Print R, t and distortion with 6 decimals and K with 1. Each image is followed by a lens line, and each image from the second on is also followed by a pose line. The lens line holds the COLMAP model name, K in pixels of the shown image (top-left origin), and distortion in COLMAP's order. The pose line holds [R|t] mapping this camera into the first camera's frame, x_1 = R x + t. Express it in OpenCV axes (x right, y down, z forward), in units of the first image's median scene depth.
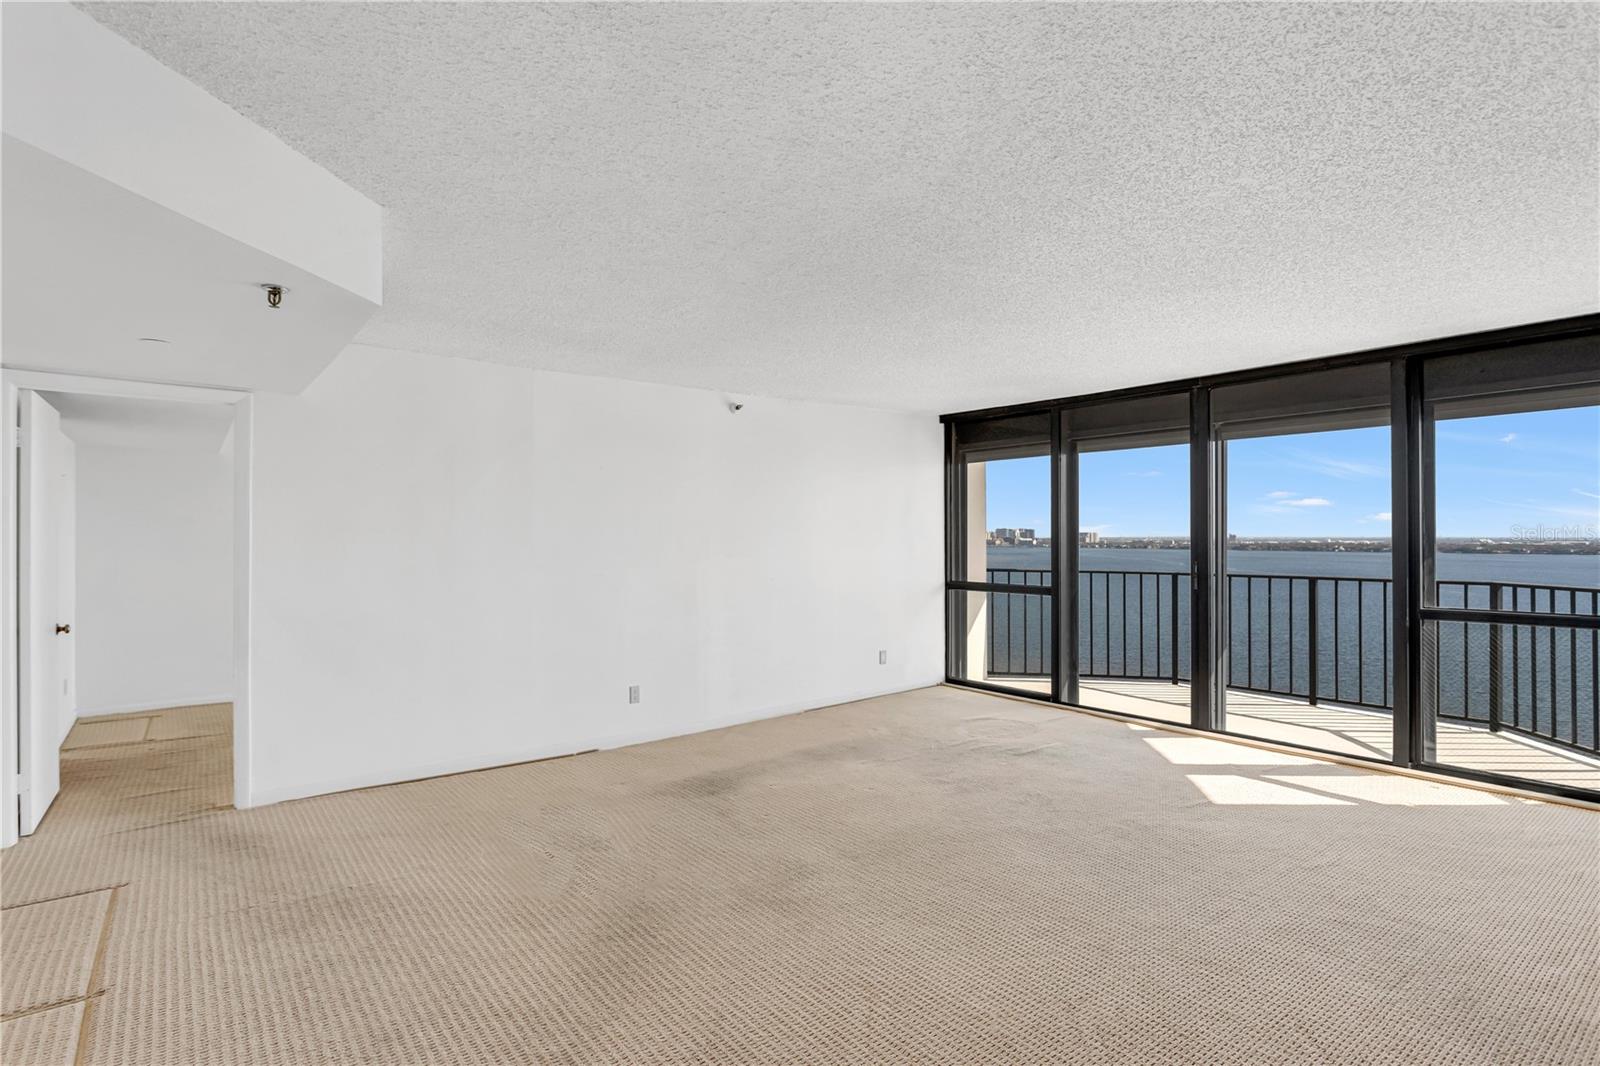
lens RADIAL K [[801.9, 0, 800.0], [0, 801.9, 533.0], [0, 0, 1]] dist [-0.007057, 0.001054]
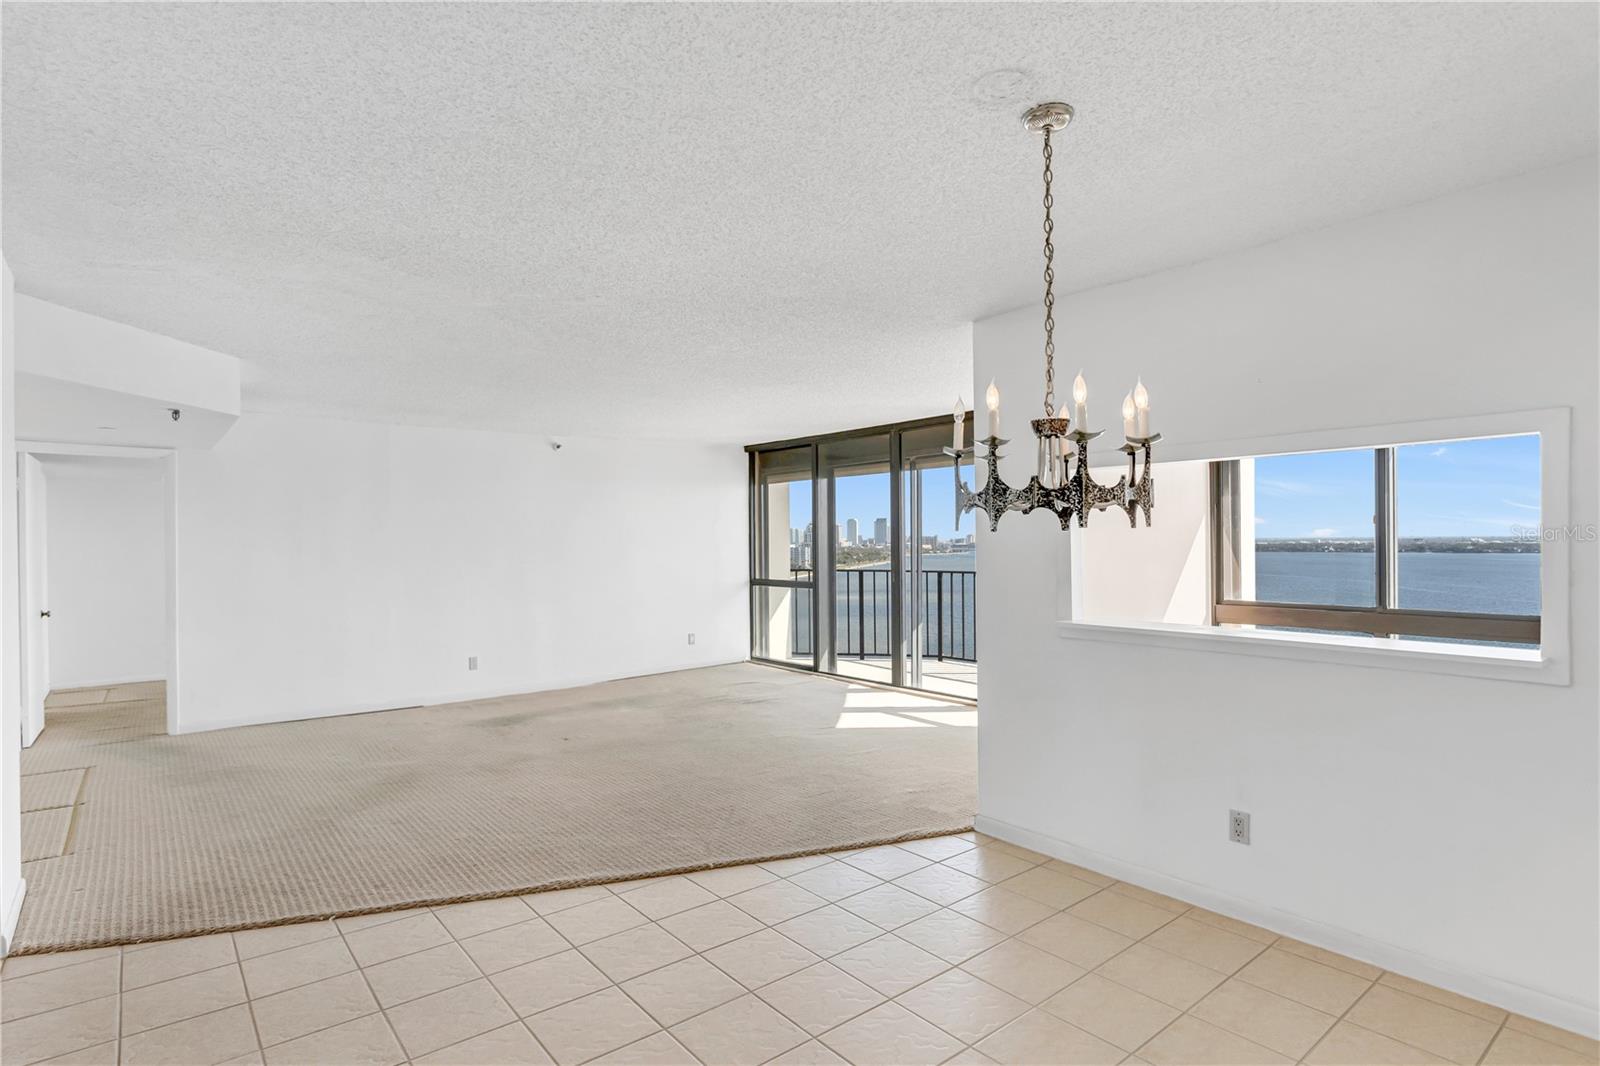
lens RADIAL K [[822.4, 0, 784.6], [0, 822.4, 541.5], [0, 0, 1]] dist [-0.002211, 0.001149]
pose [[0.999945, -0.007800, 0.007016, 0.291857], [0.007764, 0.999957, 0.005054, -0.004923], [-0.007055, -0.005000, 0.999963, -0.359756]]
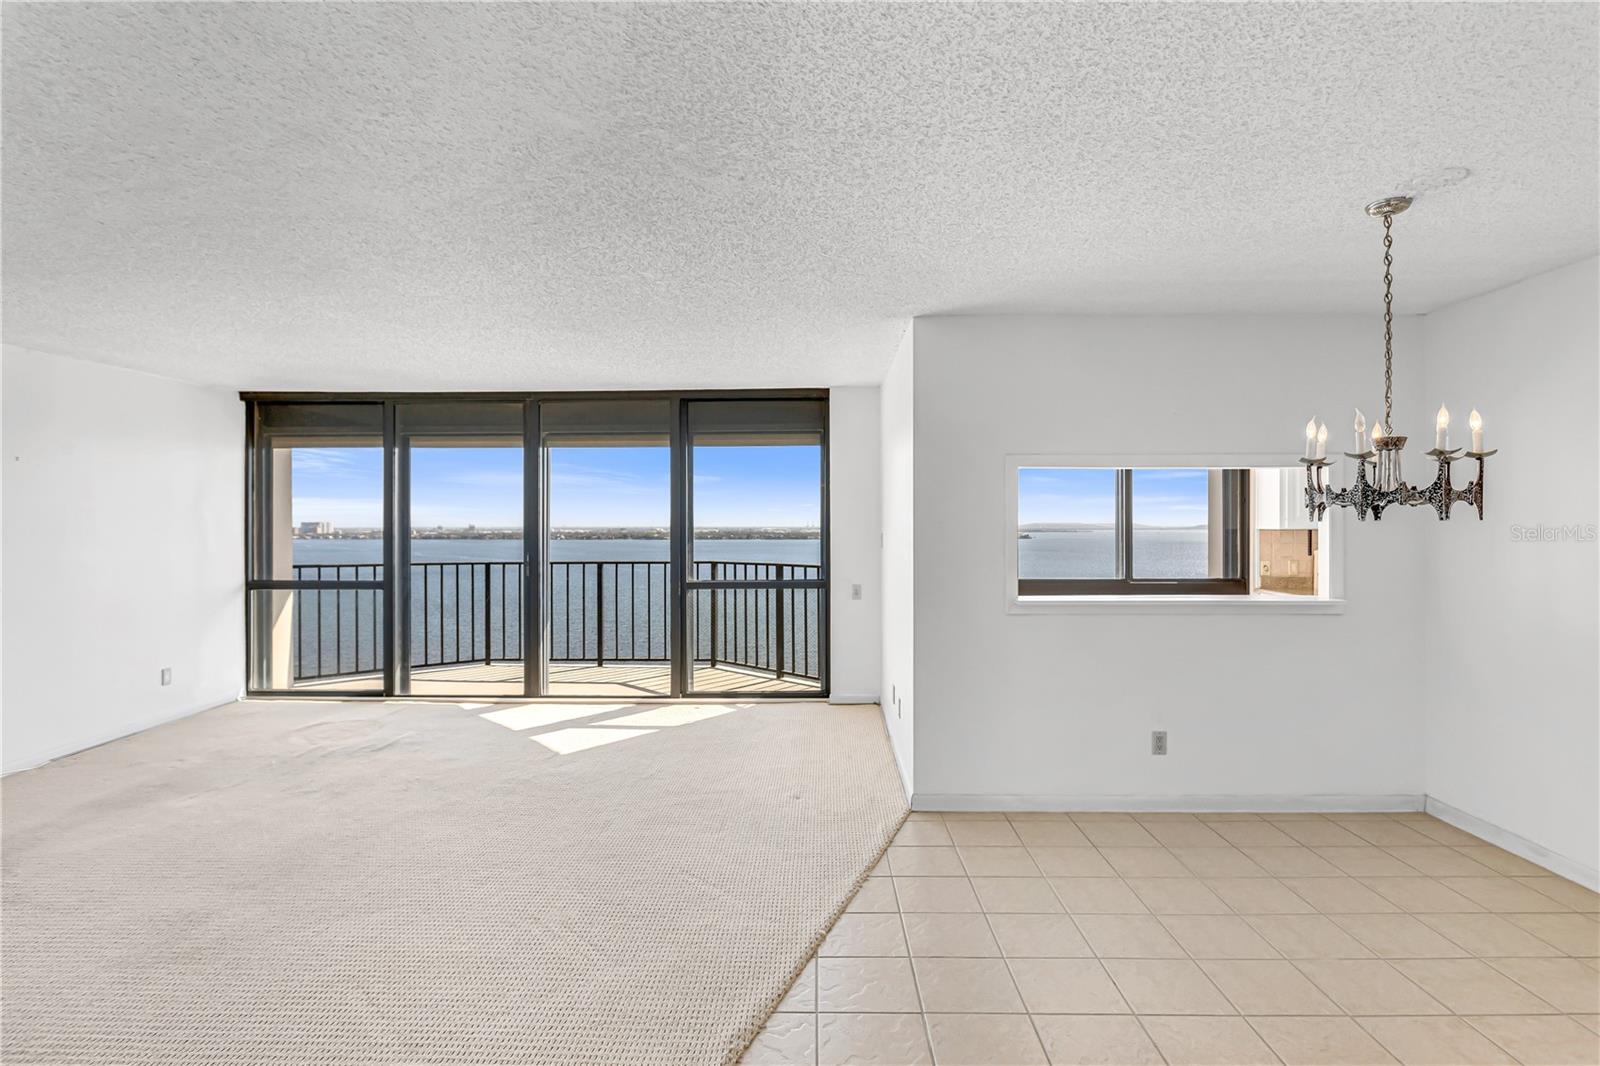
lens RADIAL K [[810.7, 0, 801.9], [0, 810.7, 525.7], [0, 0, 1]] dist [-0.007655, 0.000291]
pose [[0.634677, -0.000120, 0.772777, -0.148641], [-0.002538, 0.999994, 0.002239, -0.004977], [-0.772773, -0.003383, 0.634673, -0.039304]]
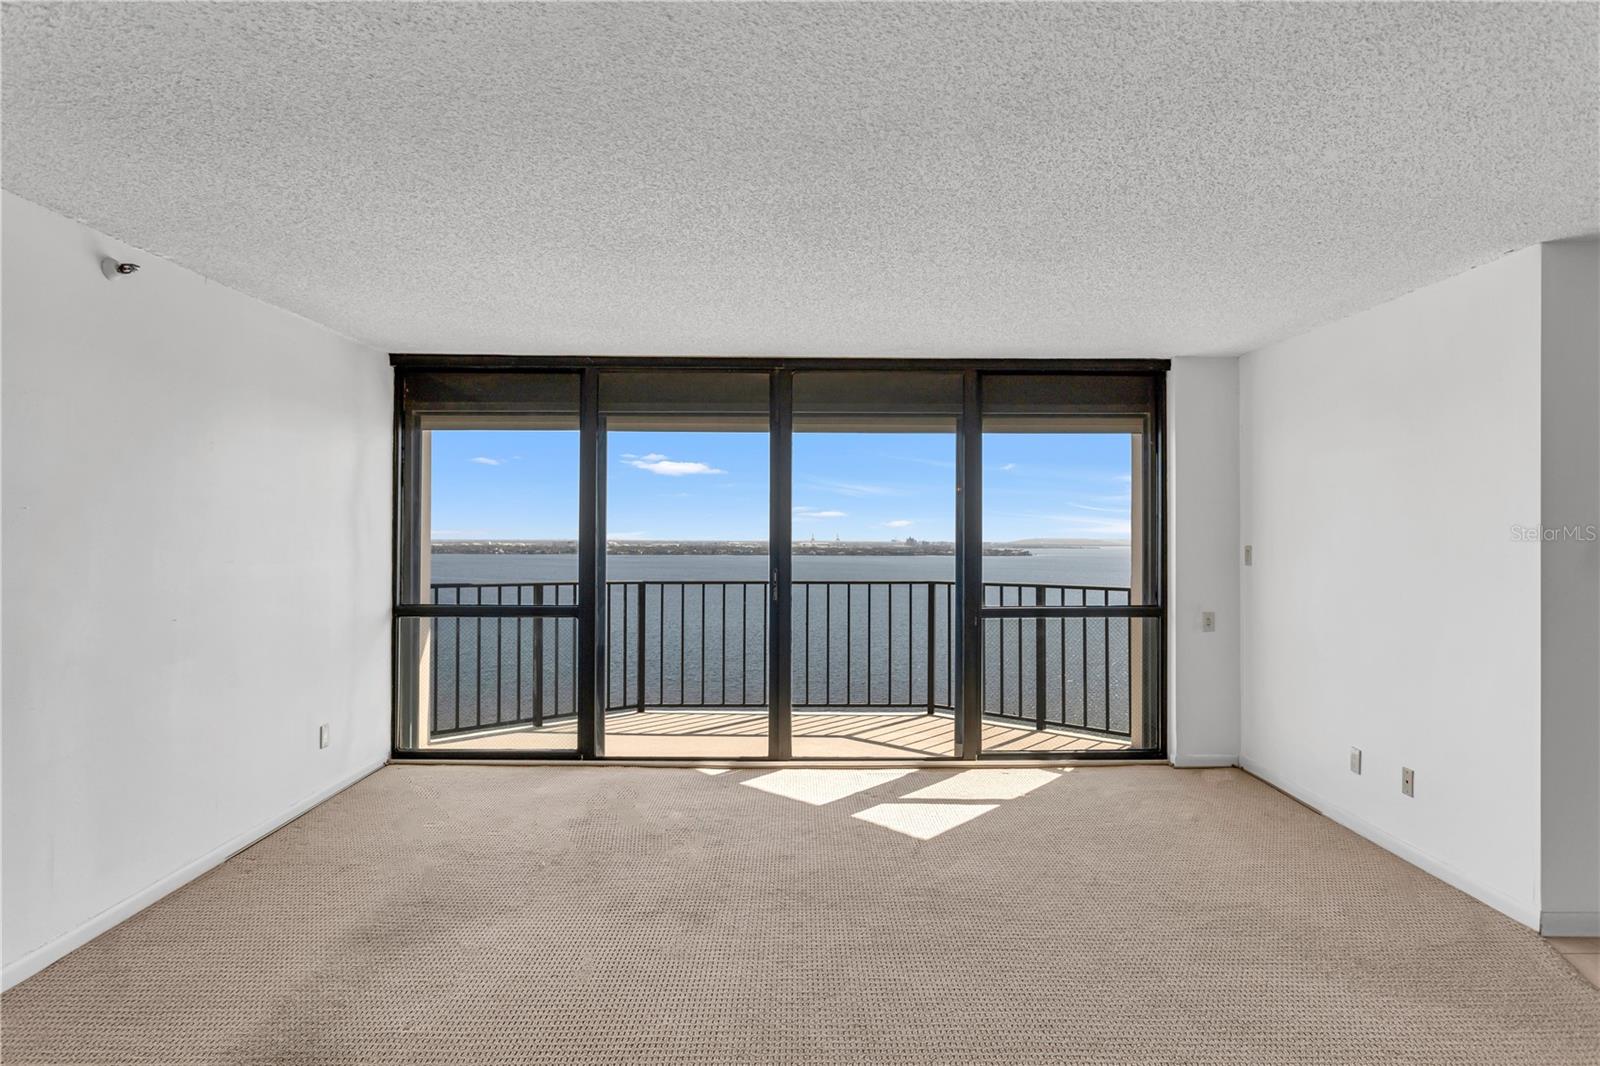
lens RADIAL K [[918.5, 0, 800.0], [0, 918.5, 533.0], [0, 0, 1]] dist [-0.006816, -0.000309]
pose [[0.612653, 0.009055, 0.790300, -0.270976], [-0.007977, 0.999954, -0.005274, 0.002349], [-0.790312, -0.003073, 0.612697, 0.352481]]
